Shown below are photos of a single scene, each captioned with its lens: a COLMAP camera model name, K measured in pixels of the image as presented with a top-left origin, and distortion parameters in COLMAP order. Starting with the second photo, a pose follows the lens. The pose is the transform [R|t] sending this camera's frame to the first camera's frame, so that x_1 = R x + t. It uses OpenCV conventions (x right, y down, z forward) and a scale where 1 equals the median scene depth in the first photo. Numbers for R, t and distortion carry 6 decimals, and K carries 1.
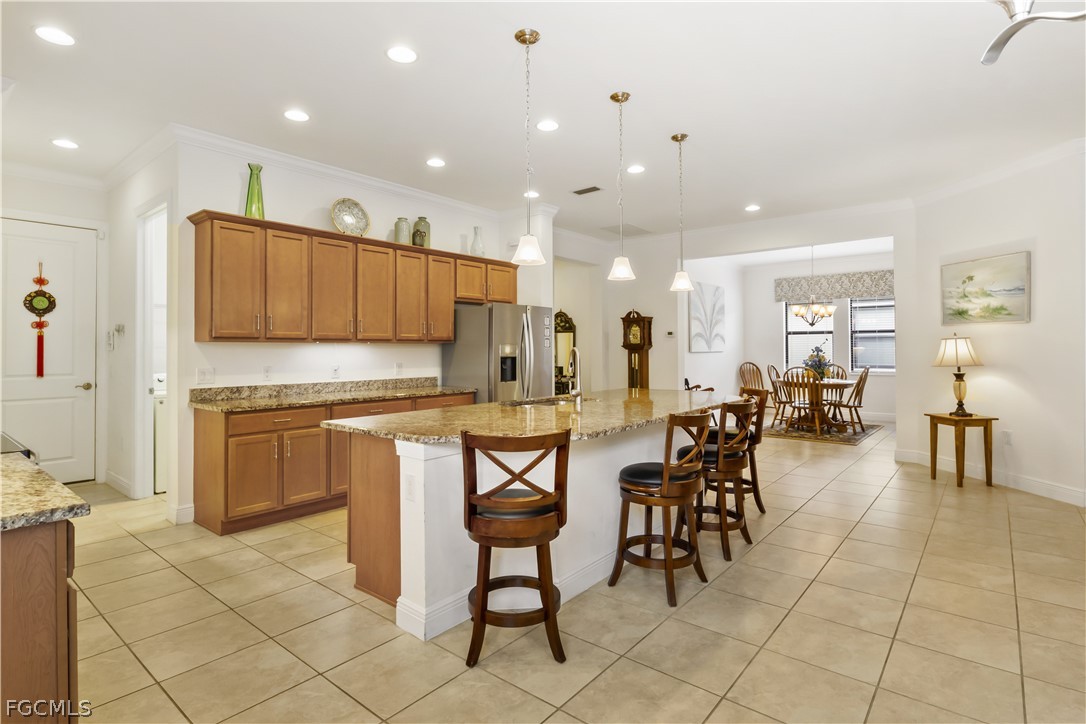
lens RADIAL K [[545.0, 0, 543.5], [0, 545.0, 350.5], [0, 0, 1]] dist [-0.005730, -0.000531]
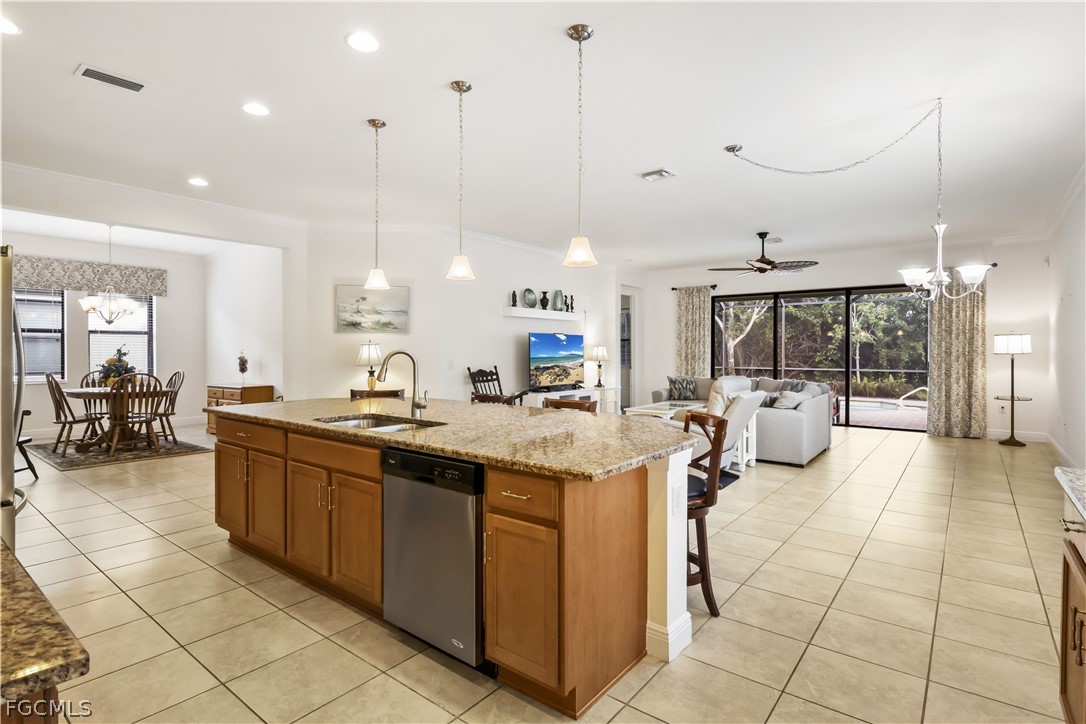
lens RADIAL K [[545.0, 0, 543.5], [0, 545.0, 350.5], [0, 0, 1]] dist [-0.005730, -0.000531]
pose [[-0.020803, 0.003434, 0.999778, -0.577391], [0.002007, 0.999992, -0.003393, -0.001243], [-0.999782, 0.001936, -0.020810, 0.610167]]
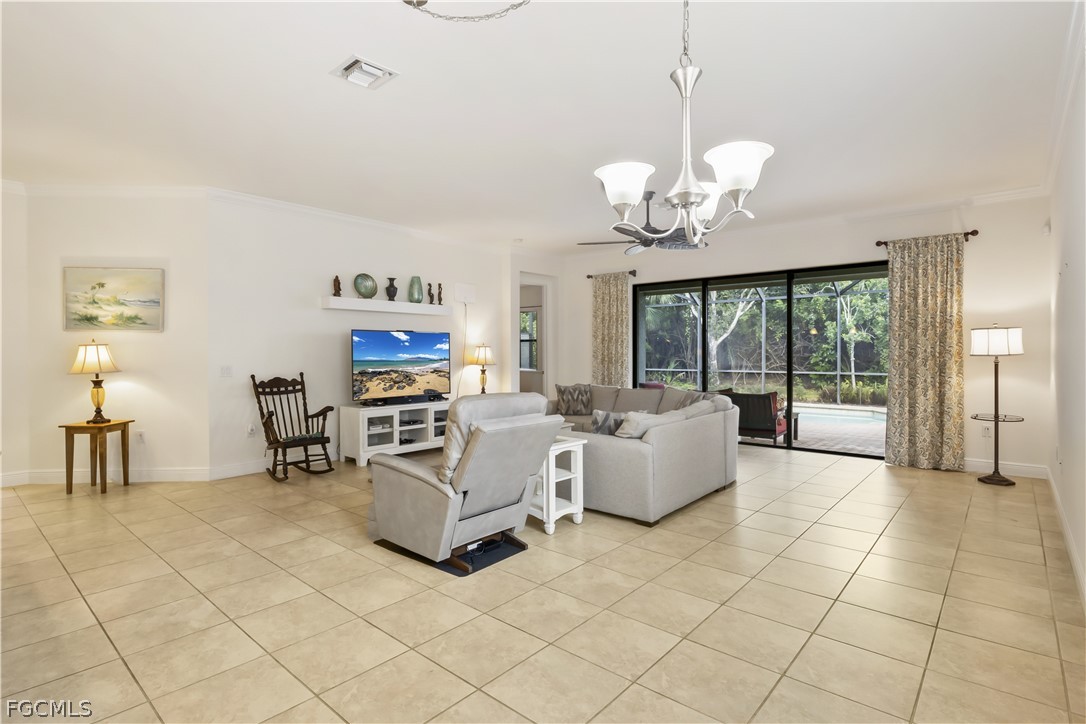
lens RADIAL K [[545.0, 0, 543.5], [0, 545.0, 350.5], [0, 0, 1]] dist [-0.005730, -0.000531]
pose [[0.025658, 0.005764, 0.999654, -0.206988], [0.004955, 0.999970, -0.005893, -0.001913], [-0.999658, 0.005105, 0.025629, 0.159657]]
